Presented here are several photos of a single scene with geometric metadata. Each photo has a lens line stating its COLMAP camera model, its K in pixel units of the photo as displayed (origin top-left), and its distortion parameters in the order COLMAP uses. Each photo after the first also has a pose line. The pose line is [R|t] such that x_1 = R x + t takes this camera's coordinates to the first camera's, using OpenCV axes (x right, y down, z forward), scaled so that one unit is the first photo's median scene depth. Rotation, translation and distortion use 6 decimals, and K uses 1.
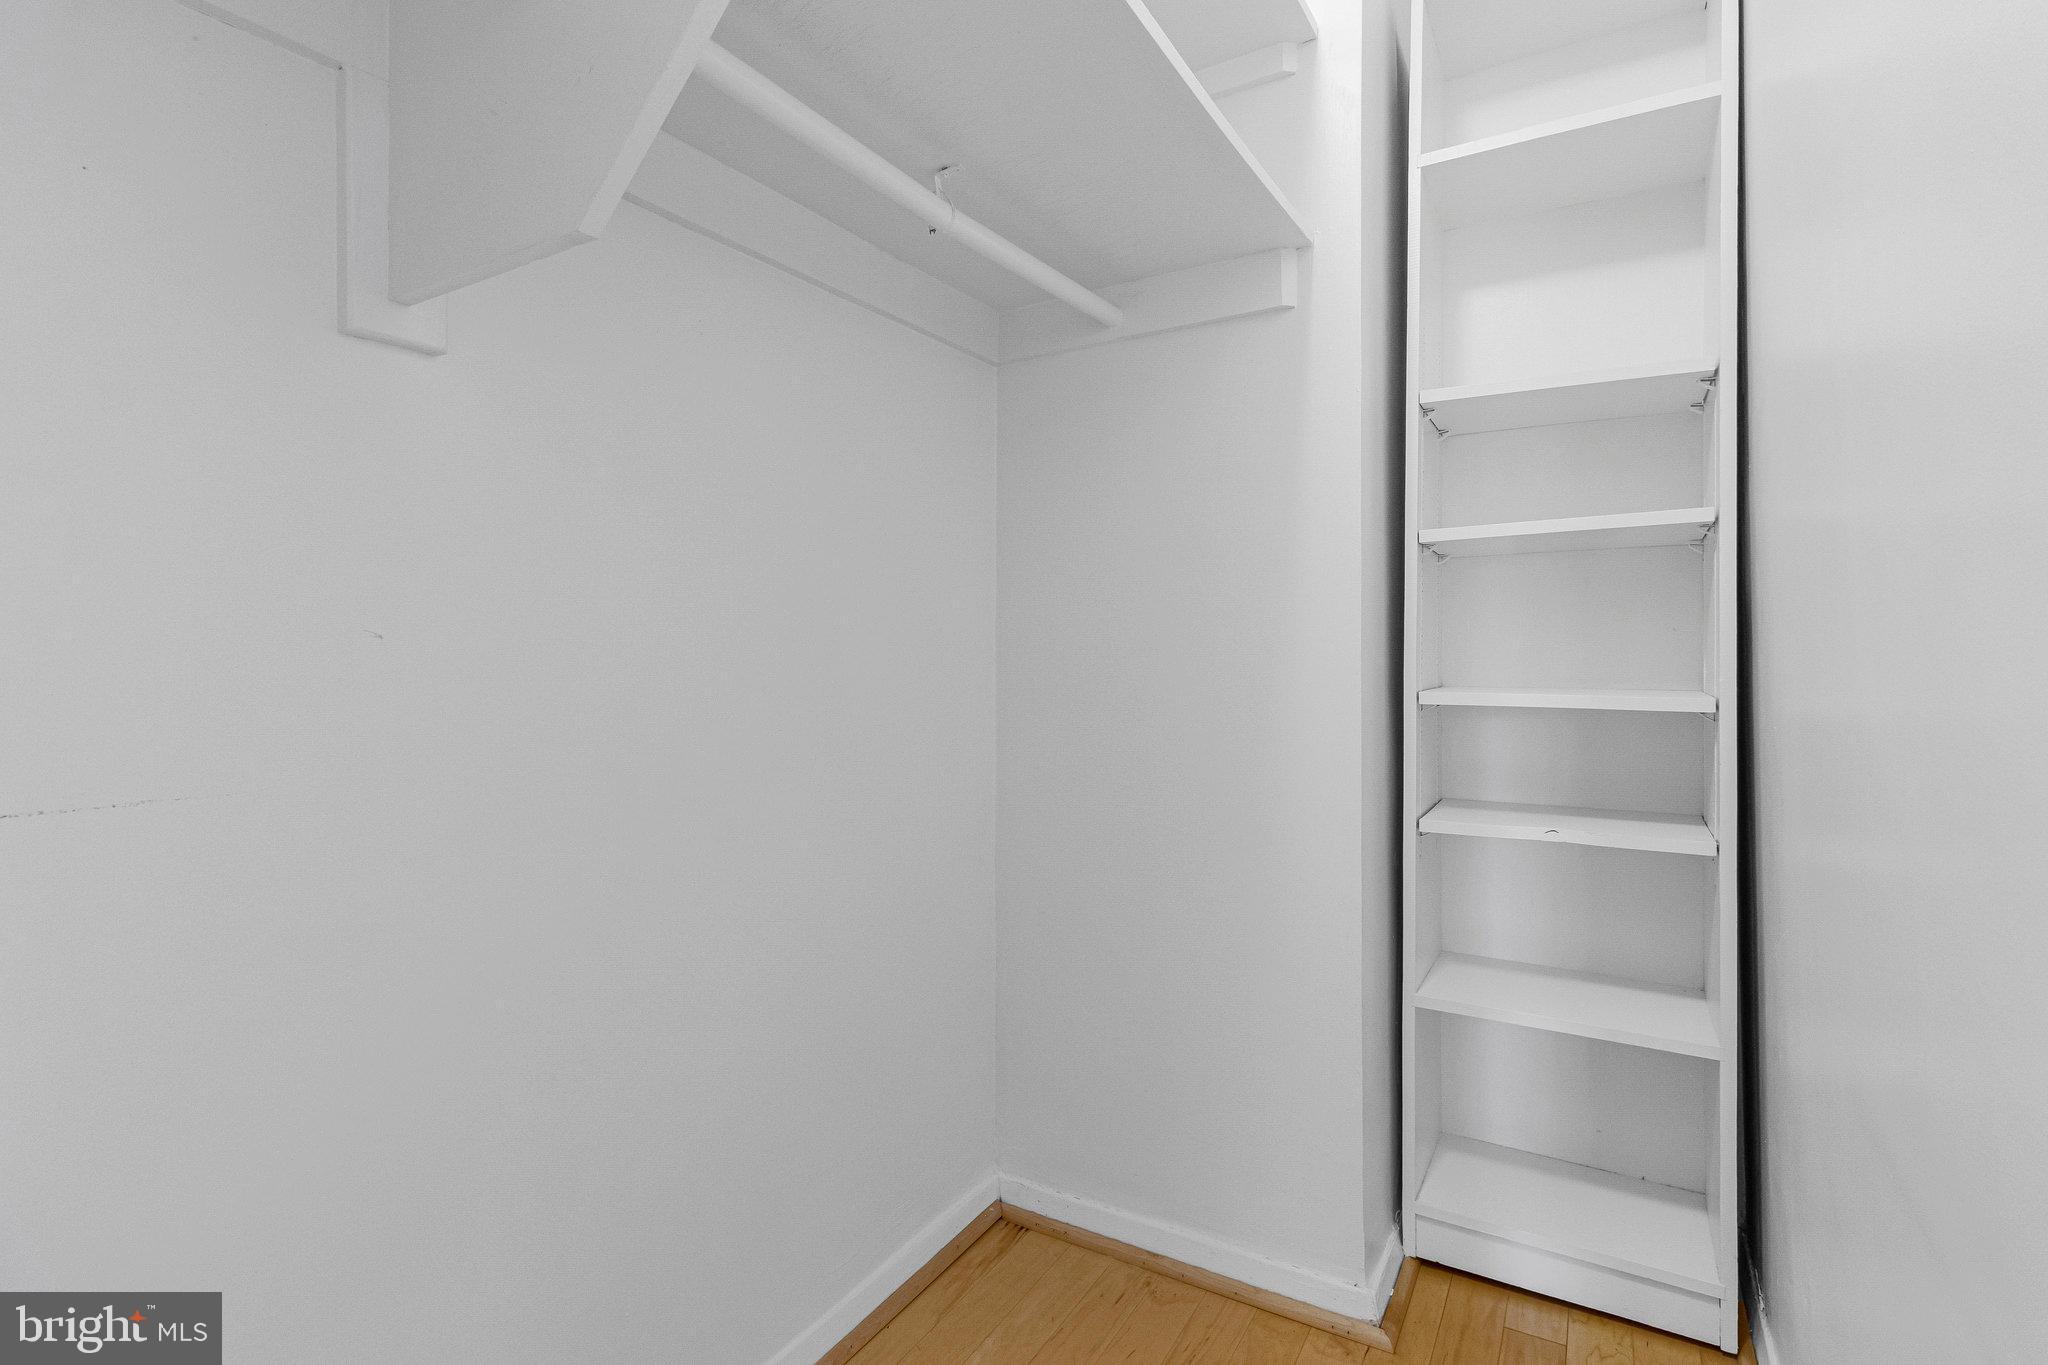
lens RADIAL K [[957.0, 0, 981.2], [0, 957.0, 665.0], [0, 0, 1]] dist [0.001969, 0.000532]
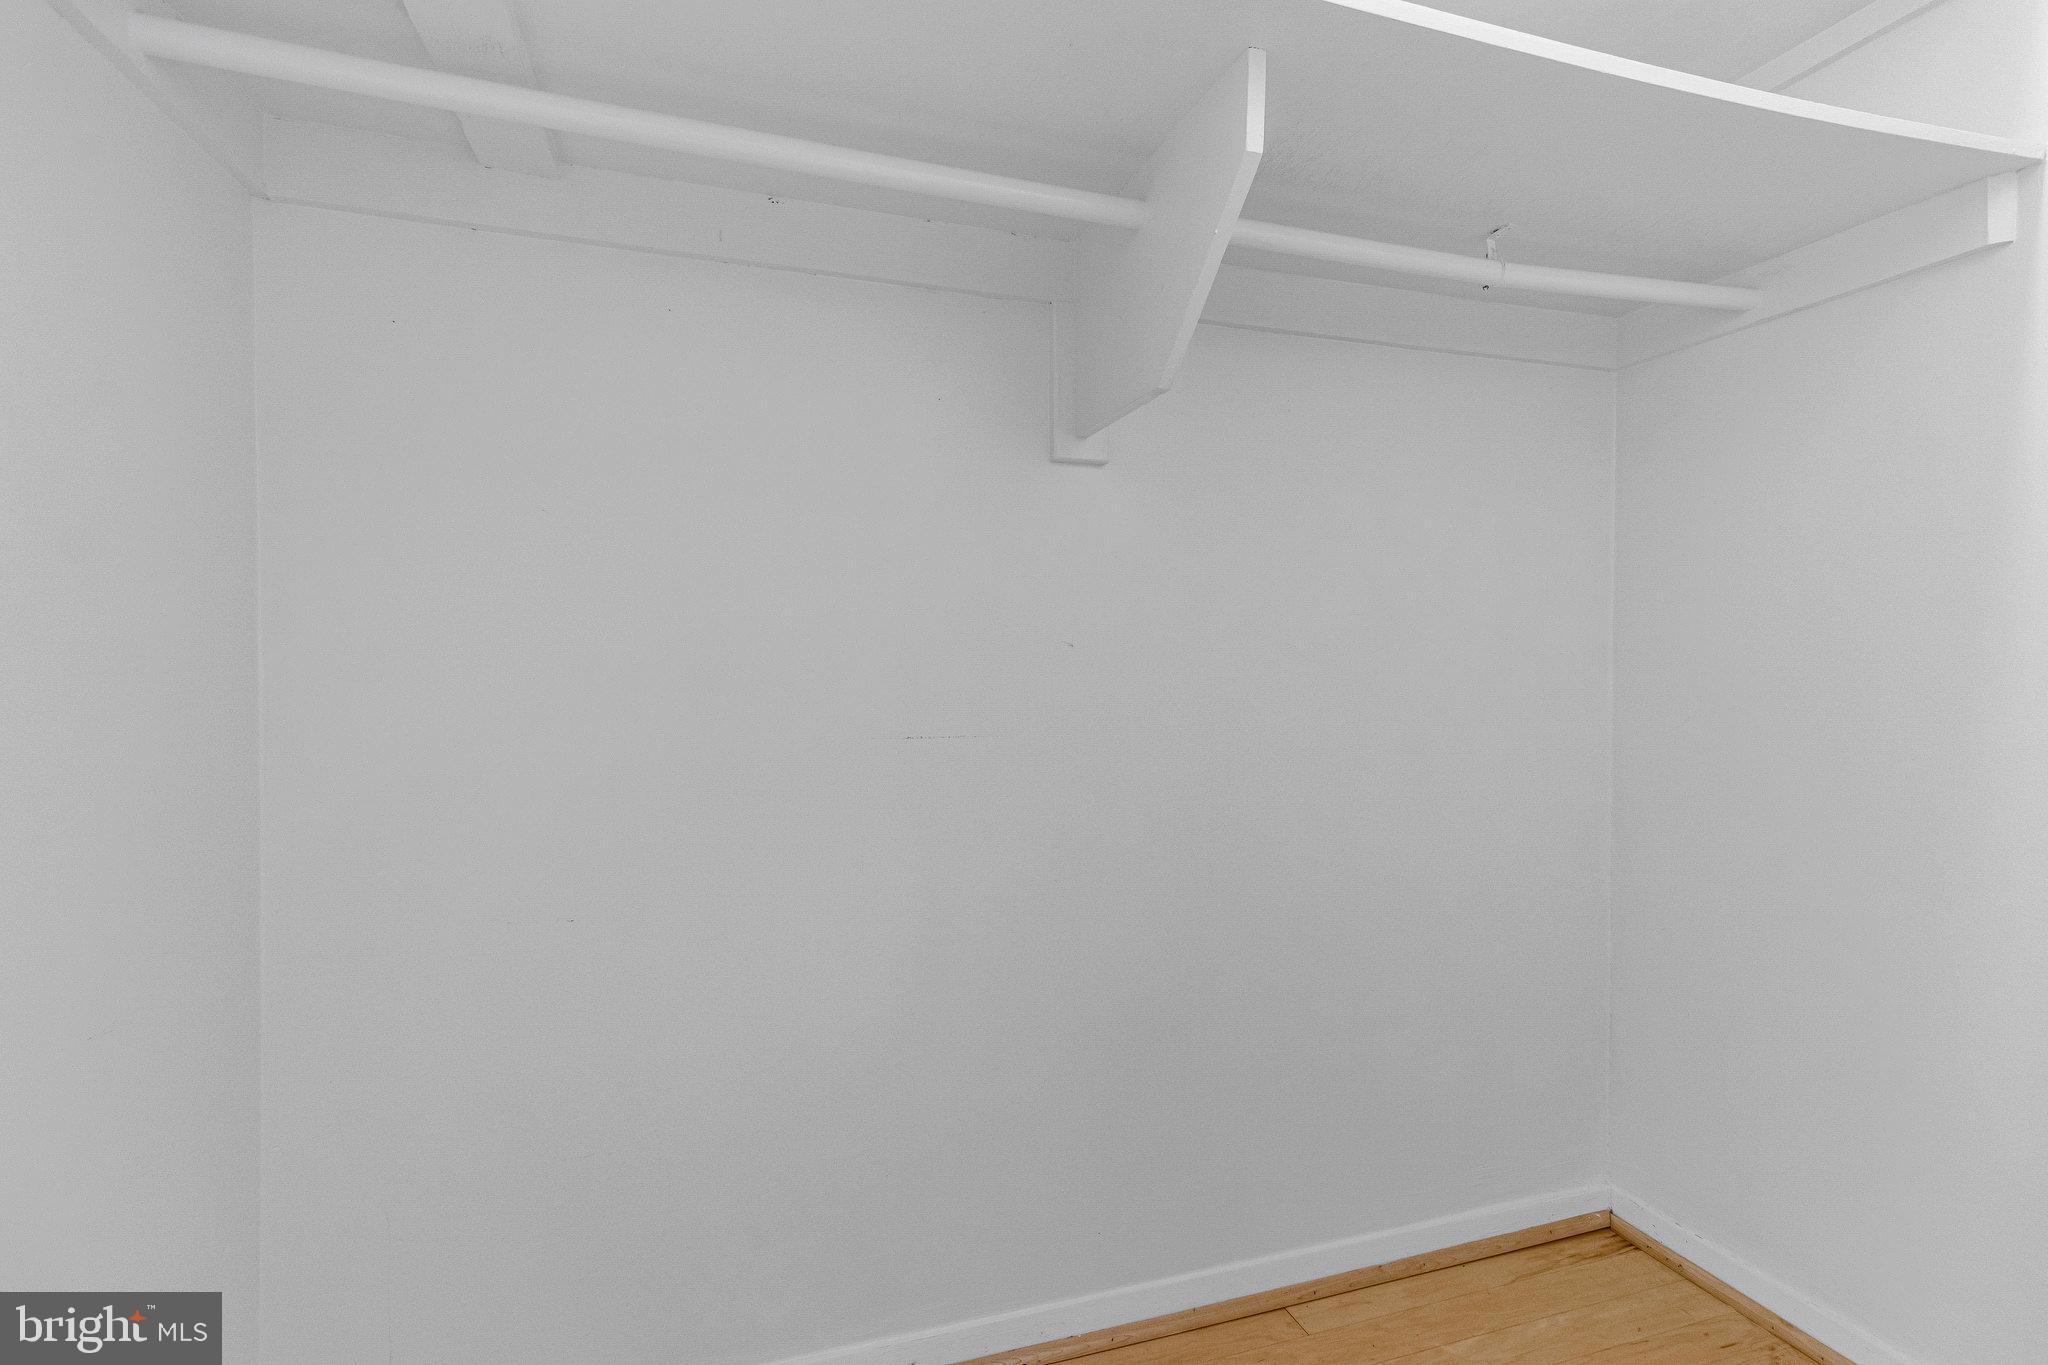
lens RADIAL K [[957.0, 0, 1029.3], [0, 957.0, 672.6], [0, 0, 1]] dist [0.001969, 0.000532]
pose [[0.761200, 0.021095, -0.648174, 0.222809], [-0.021078, 0.999748, 0.007783, 0.007767], [0.648175, 0.007738, 0.761452, -0.171194]]
